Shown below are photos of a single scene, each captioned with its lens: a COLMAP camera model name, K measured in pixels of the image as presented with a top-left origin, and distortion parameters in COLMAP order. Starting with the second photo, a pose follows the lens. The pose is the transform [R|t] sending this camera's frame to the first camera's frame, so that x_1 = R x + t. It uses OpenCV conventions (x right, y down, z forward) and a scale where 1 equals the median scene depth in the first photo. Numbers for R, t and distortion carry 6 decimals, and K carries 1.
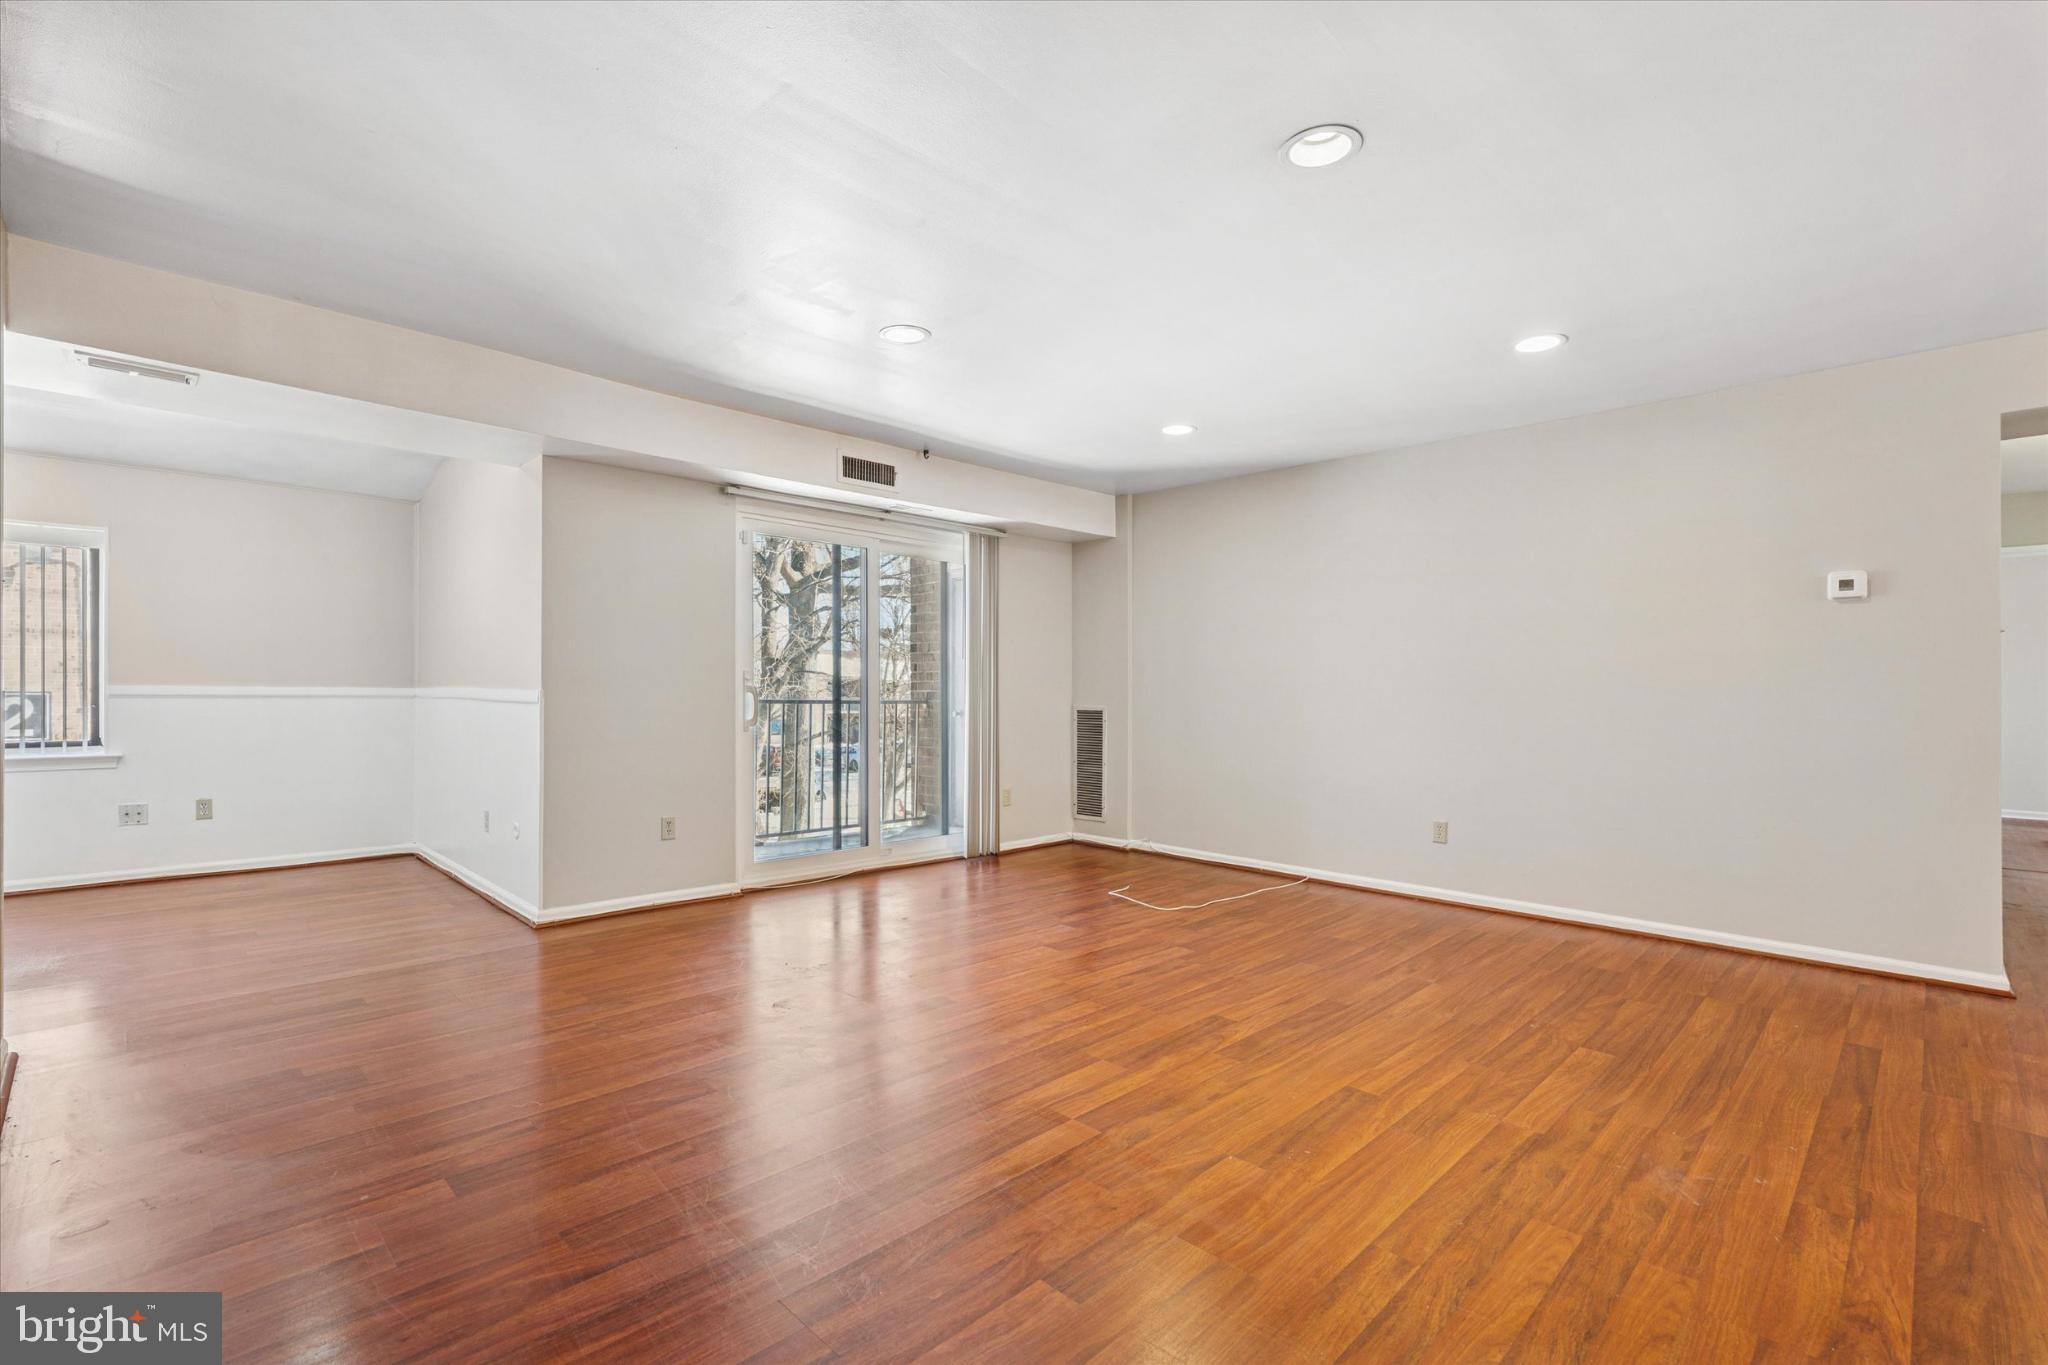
lens RADIAL K [[928.1, 0, 1020.3], [0, 928.1, 681.0], [0, 0, 1]] dist [-0.002540, 0.000338]
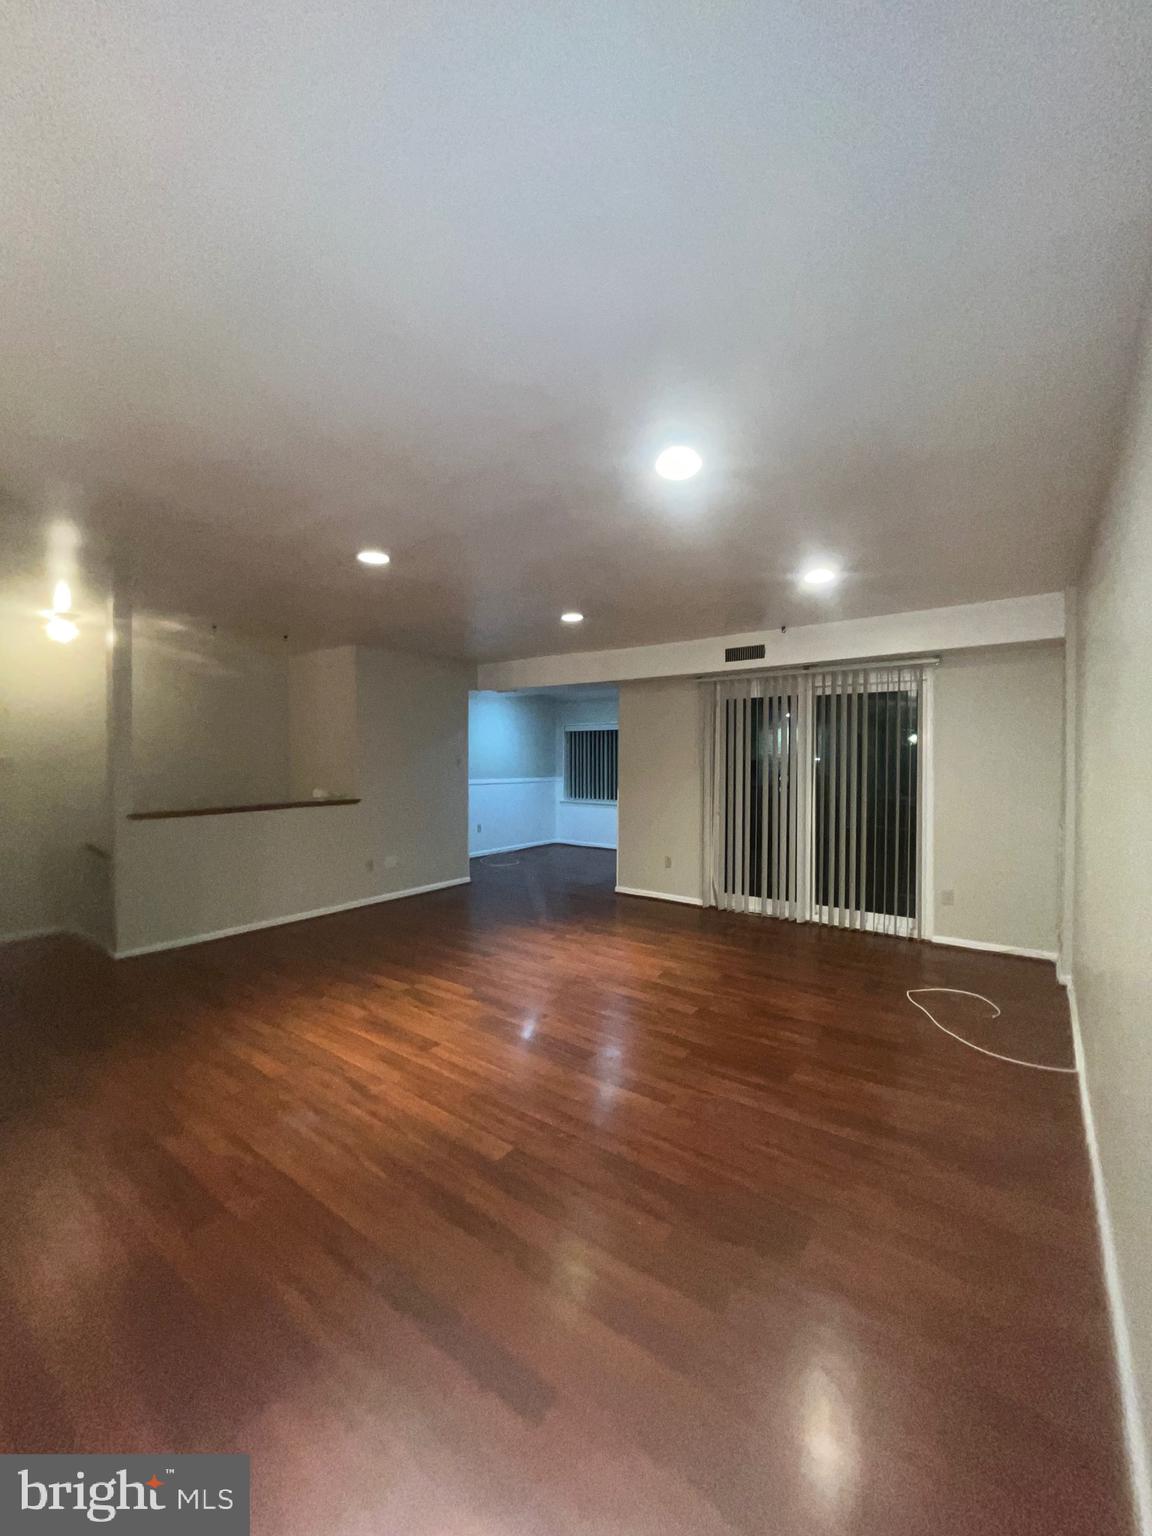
lens RADIAL K [[616.7, 0, 575.9], [0, 616.7, 767.7], [0, 0, 1]] dist [-0.009131, -0.000136]
pose [[0.148397, 0.015177, -0.988811, 1.447185], [0.008460, 0.999826, 0.016616, -0.099565], [0.988892, -0.010832, 0.148243, 1.020578]]
